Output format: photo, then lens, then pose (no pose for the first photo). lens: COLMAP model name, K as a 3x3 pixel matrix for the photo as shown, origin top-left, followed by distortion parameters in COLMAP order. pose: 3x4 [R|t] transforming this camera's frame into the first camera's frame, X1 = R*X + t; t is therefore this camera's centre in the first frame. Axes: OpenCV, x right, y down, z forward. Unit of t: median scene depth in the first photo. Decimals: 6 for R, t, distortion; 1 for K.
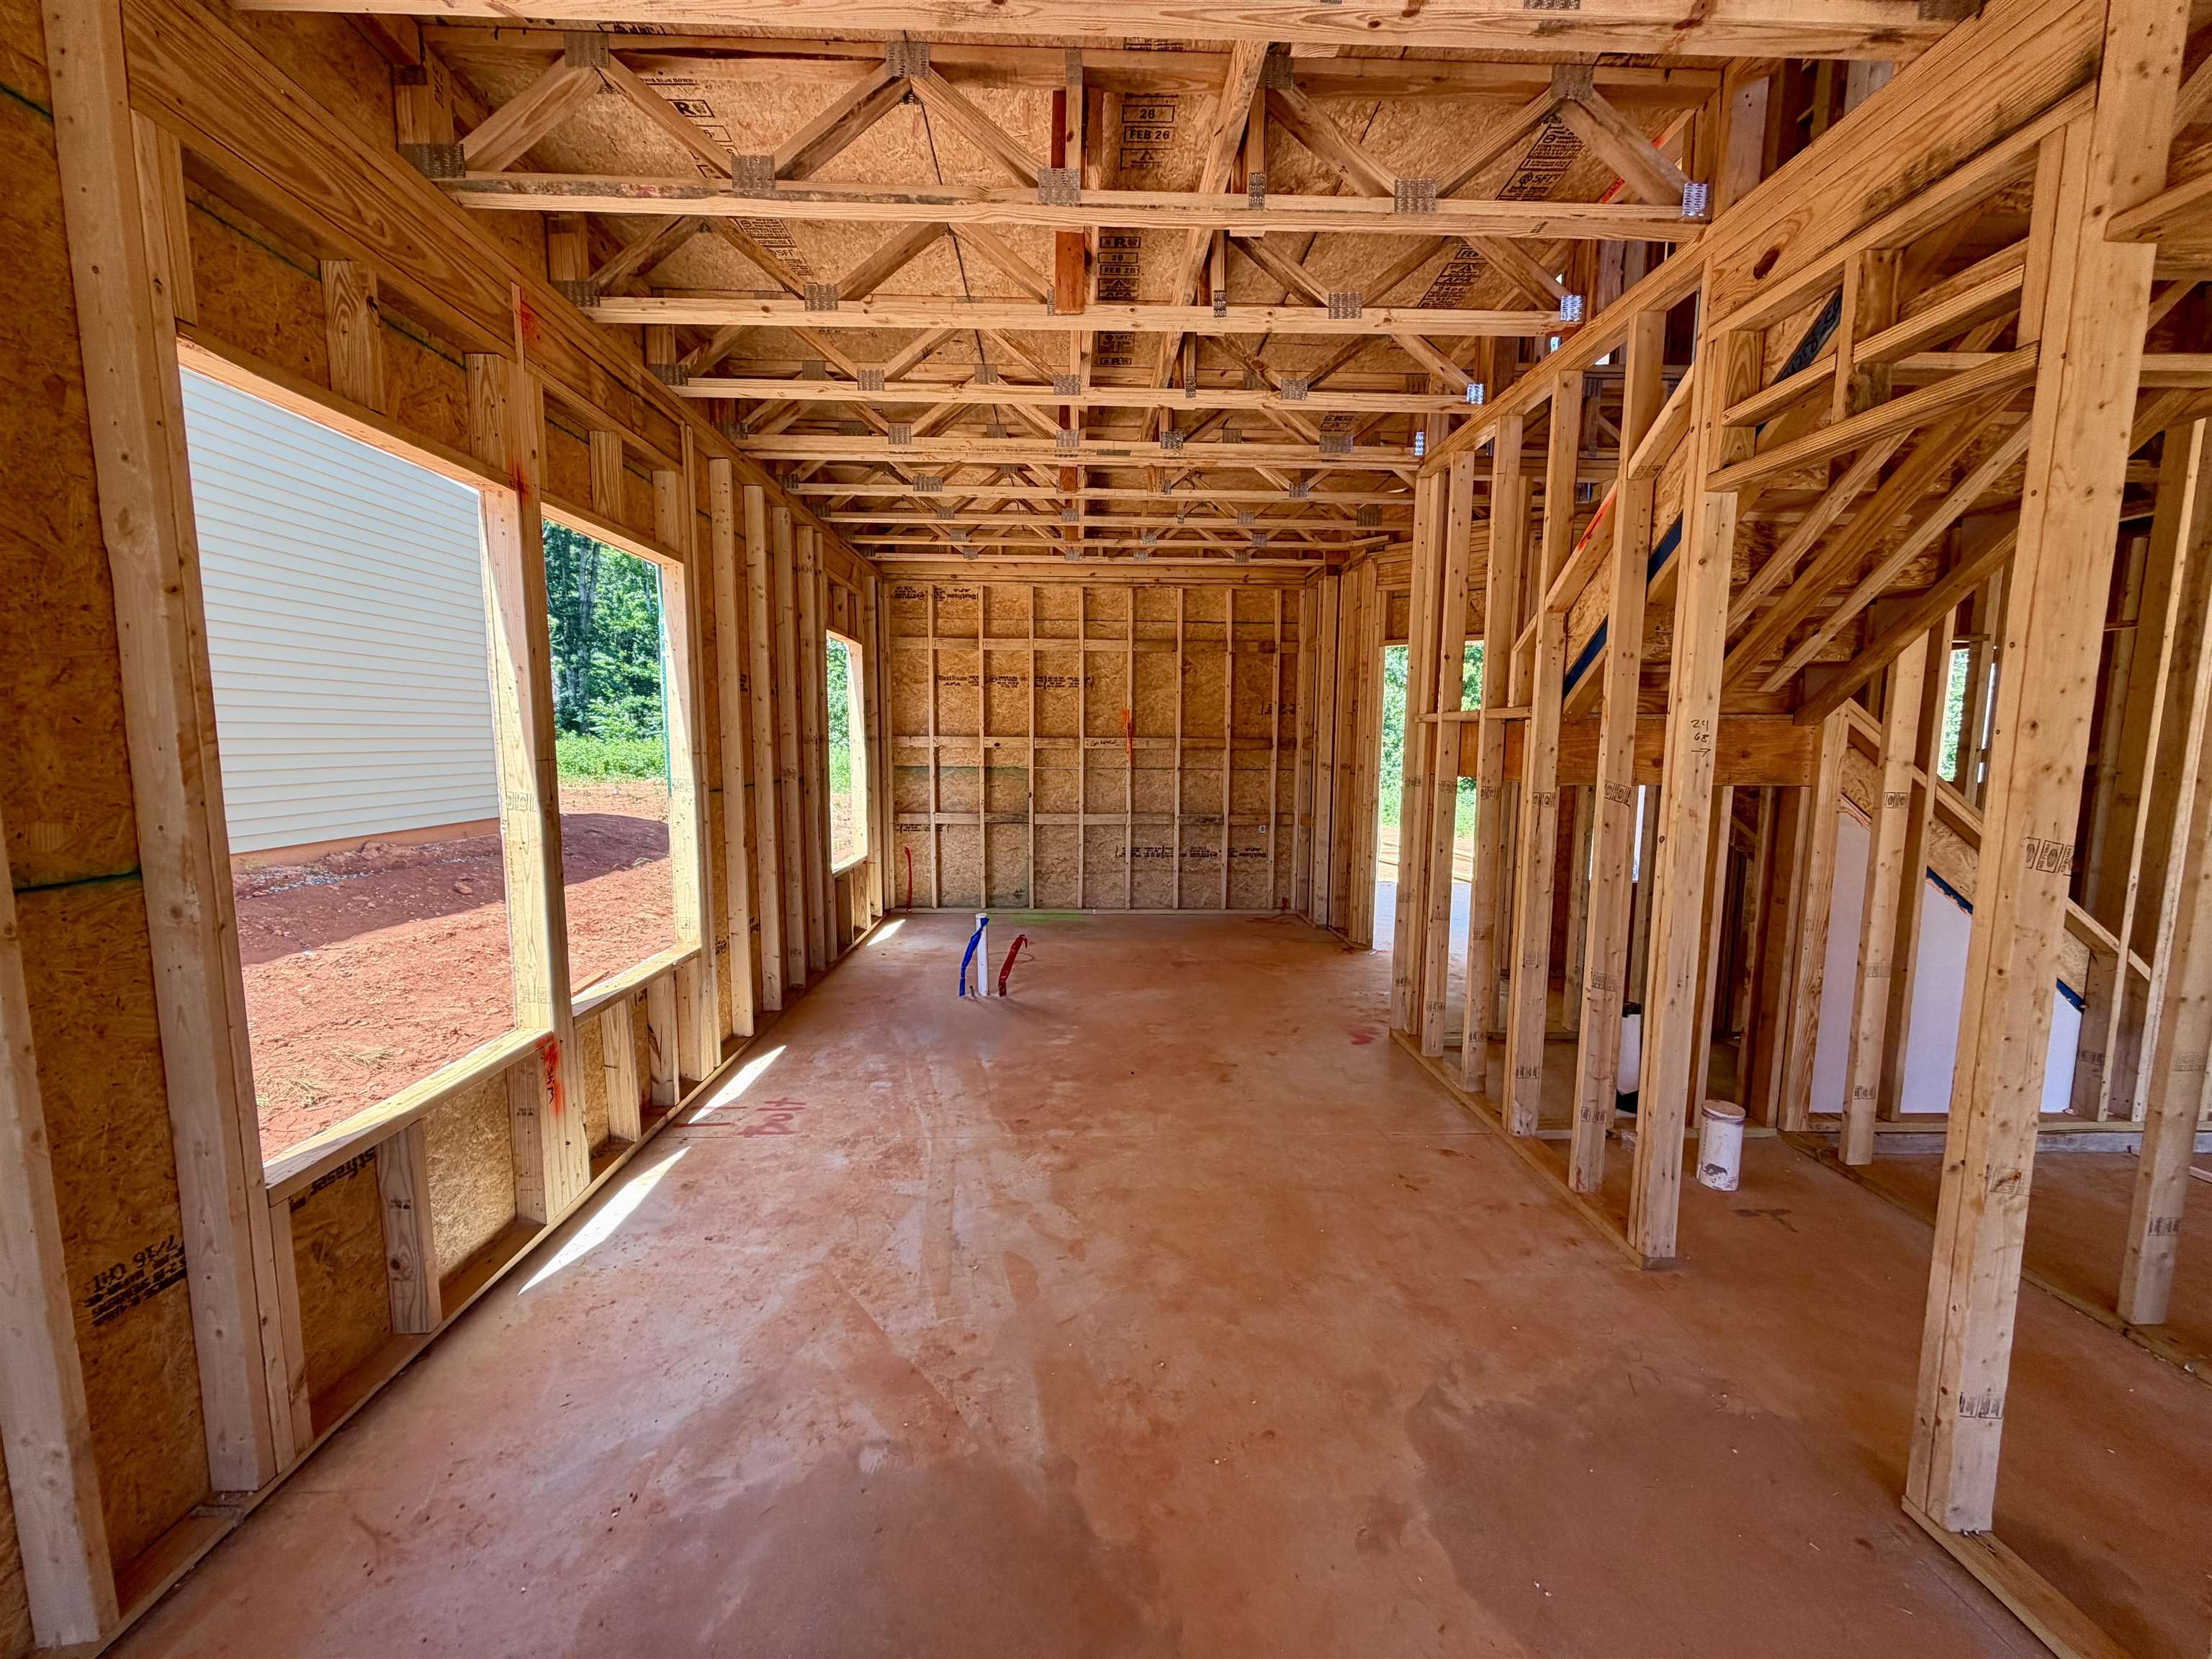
lens RADIAL K [[888.2, 0, 1106.0], [0, 888.2, 829.5], [0, 0, 1]] dist [-0.000207, -0.000096]
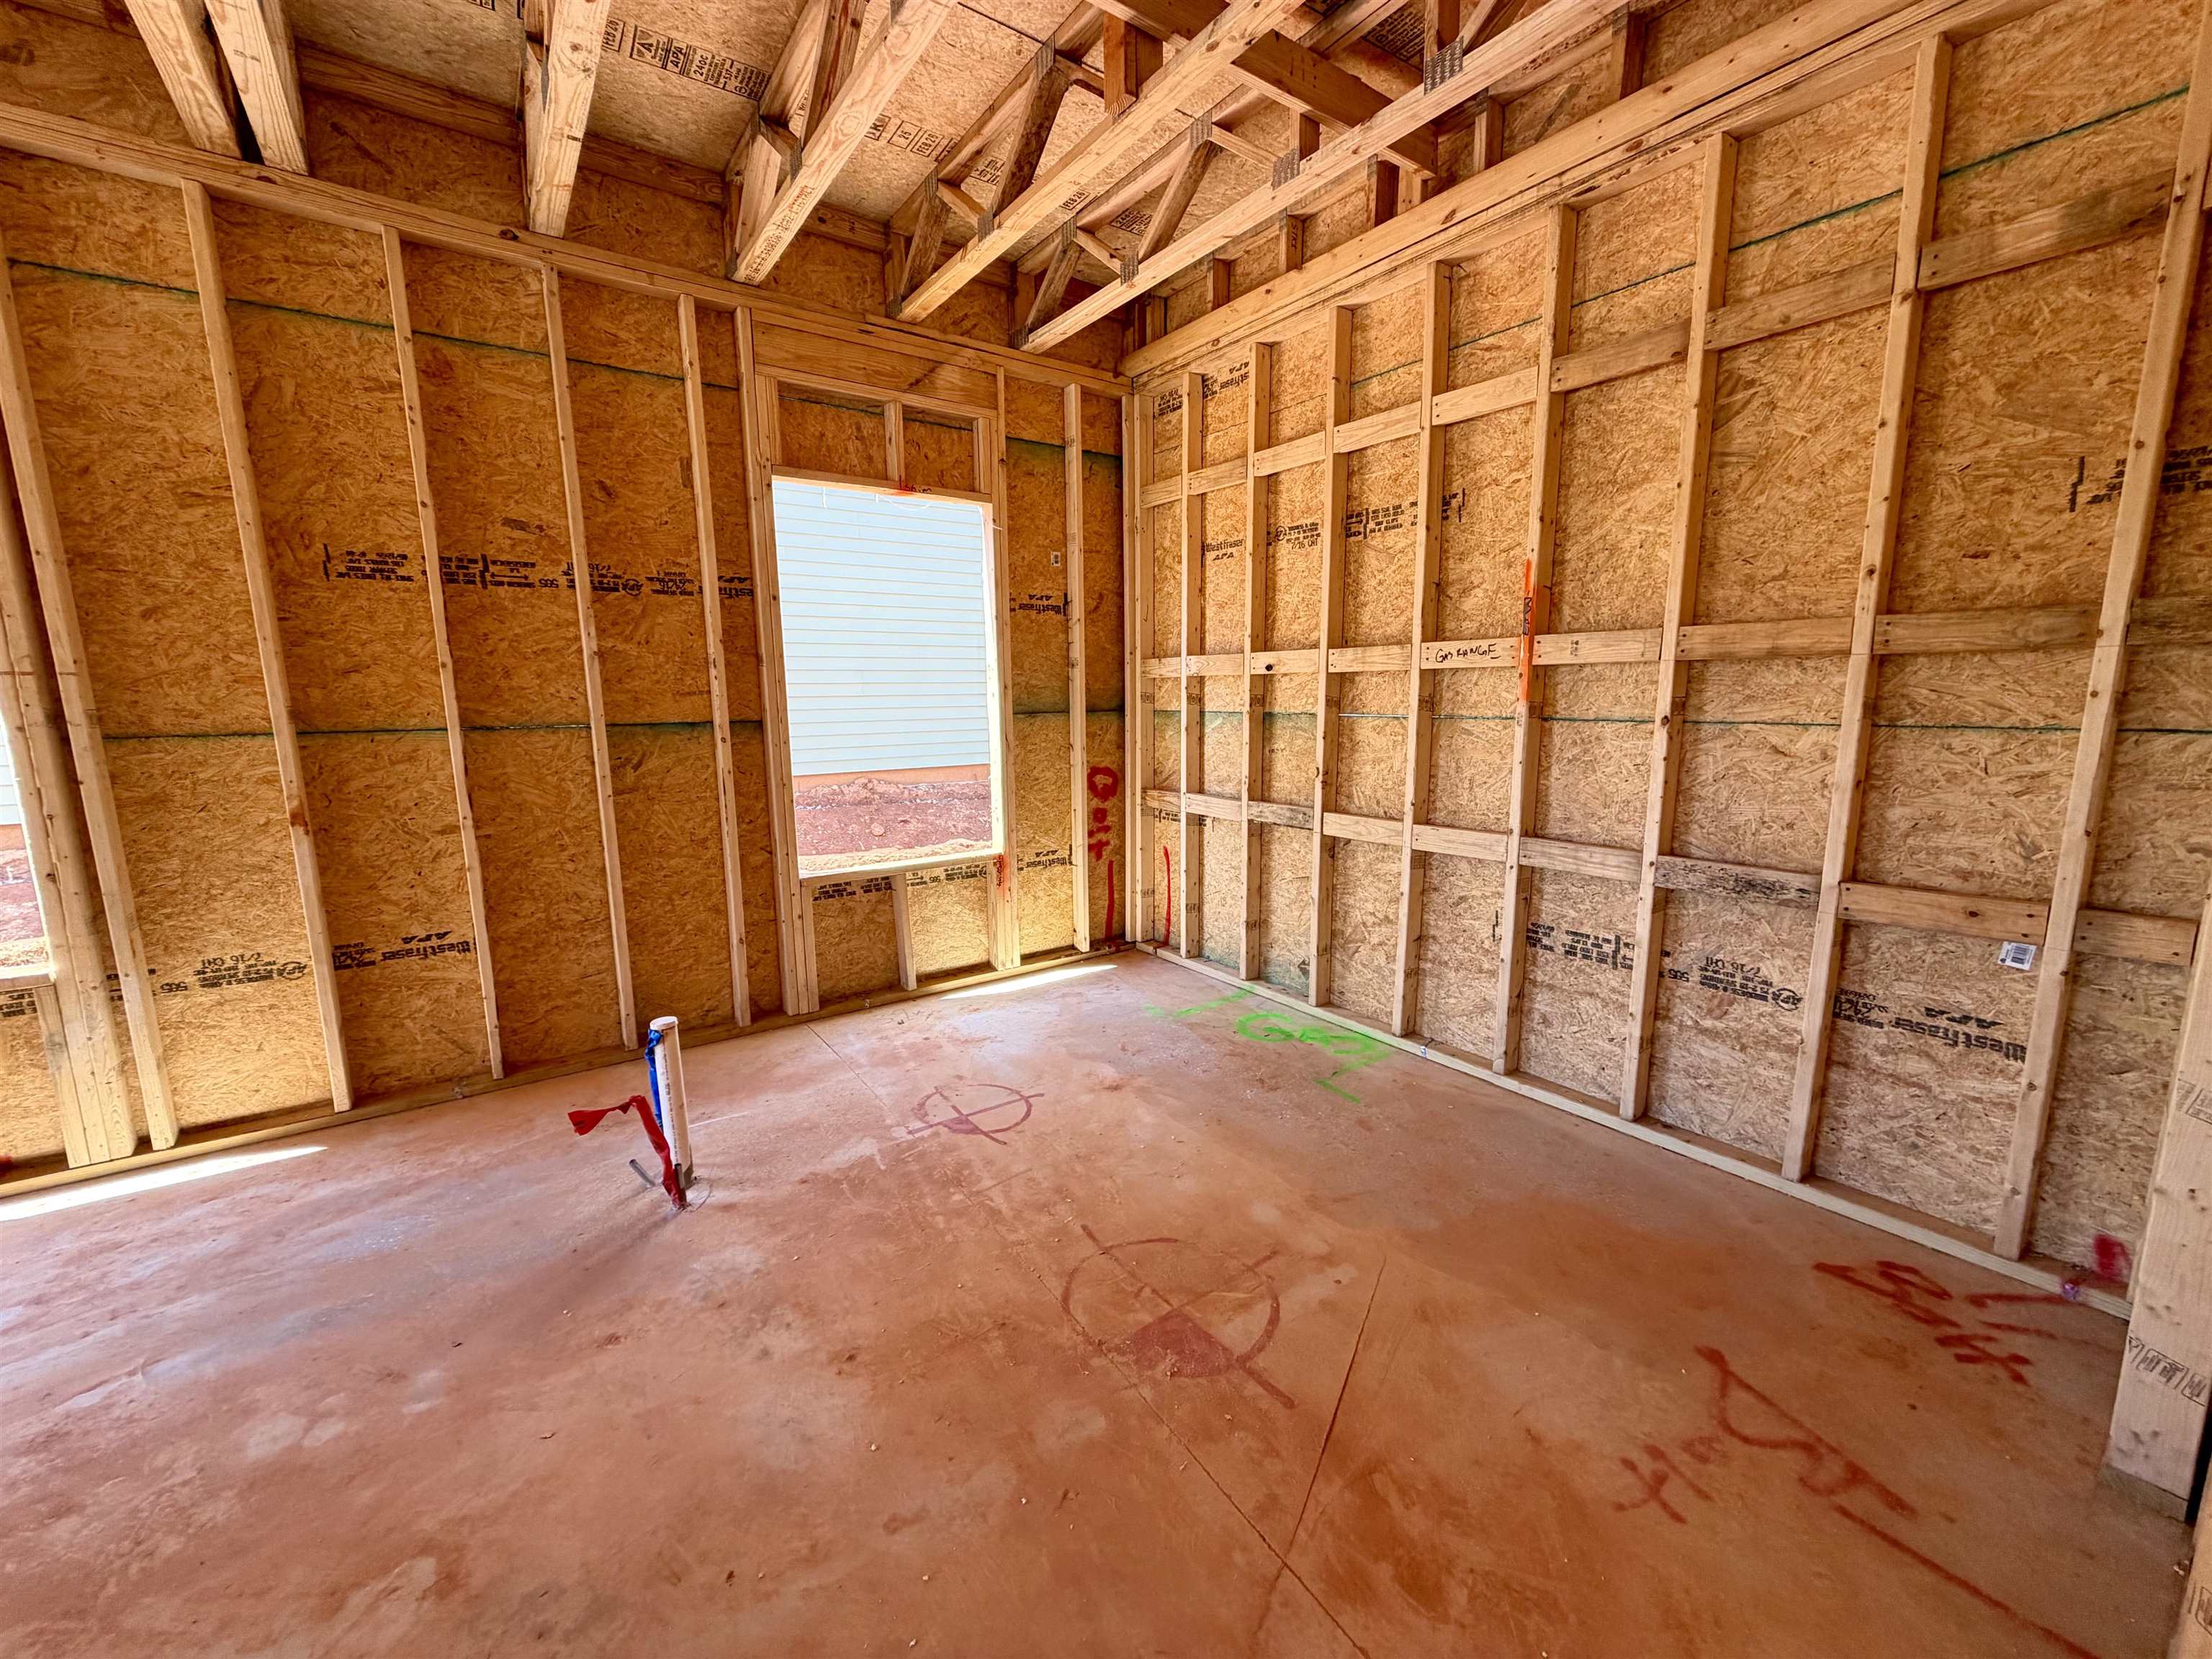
lens RADIAL K [[888.2, 0, 1106.0], [0, 888.2, 829.5], [0, 0, 1]] dist [-0.000207, -0.000096]
pose [[0.550691, 0.114234, -0.826856, 0.249244], [-0.072759, 0.993390, 0.088783, -0.042439], [0.831532, 0.011269, 0.555362, 0.644120]]
